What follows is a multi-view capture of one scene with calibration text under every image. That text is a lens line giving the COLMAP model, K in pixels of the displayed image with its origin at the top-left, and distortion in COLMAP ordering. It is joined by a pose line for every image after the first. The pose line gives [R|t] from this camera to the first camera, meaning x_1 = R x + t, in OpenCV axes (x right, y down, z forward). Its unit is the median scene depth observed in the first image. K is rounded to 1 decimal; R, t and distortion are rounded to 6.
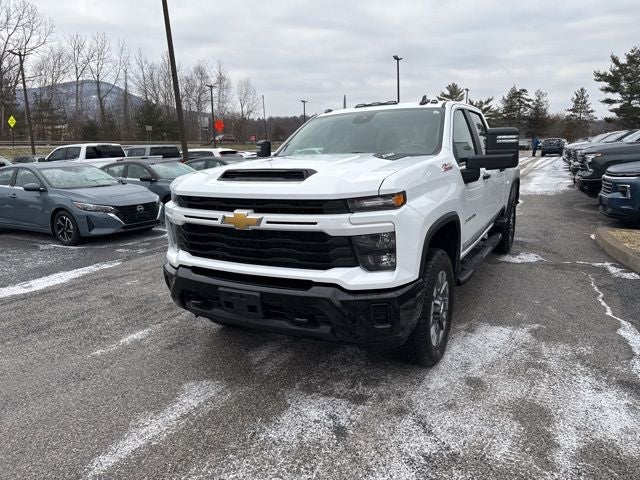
lens RADIAL K [[446.6, 0, 324.7], [0, 446.6, 243.7], [0, 0, 1]] dist [0.048933, -0.057685]
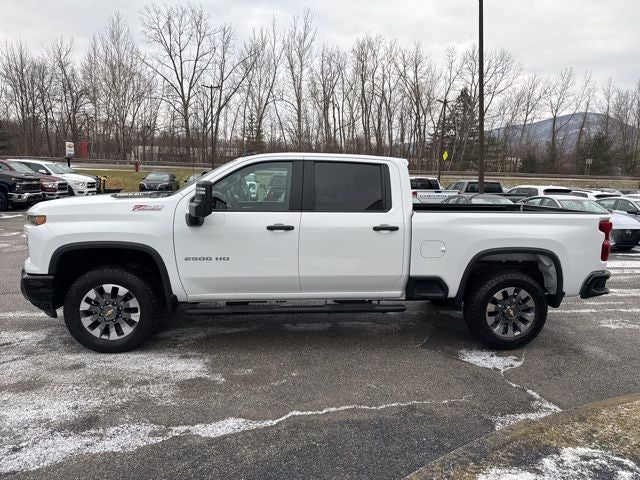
lens RADIAL K [[446.6, 0, 324.7], [0, 446.6, 243.7], [0, 0, 1]] dist [0.048933, -0.057685]
pose [[0.576080, 0.159869, -0.801607, 1.497775], [-0.213509, 0.976071, 0.041224, -0.219714], [0.789016, 0.147402, 0.596428, 0.618013]]
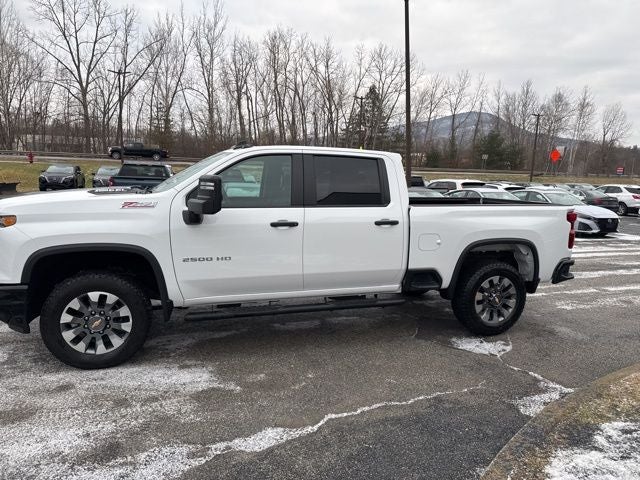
lens RADIAL K [[445.9, 0, 323.8], [0, 445.9, 240.2], [0, 0, 1]] dist [0.048445, -0.056580]
pose [[0.723309, 0.148826, -0.674296, 1.310485], [-0.193270, 0.981102, 0.009224, -0.175972], [0.662926, 0.123649, 0.738403, 0.455747]]
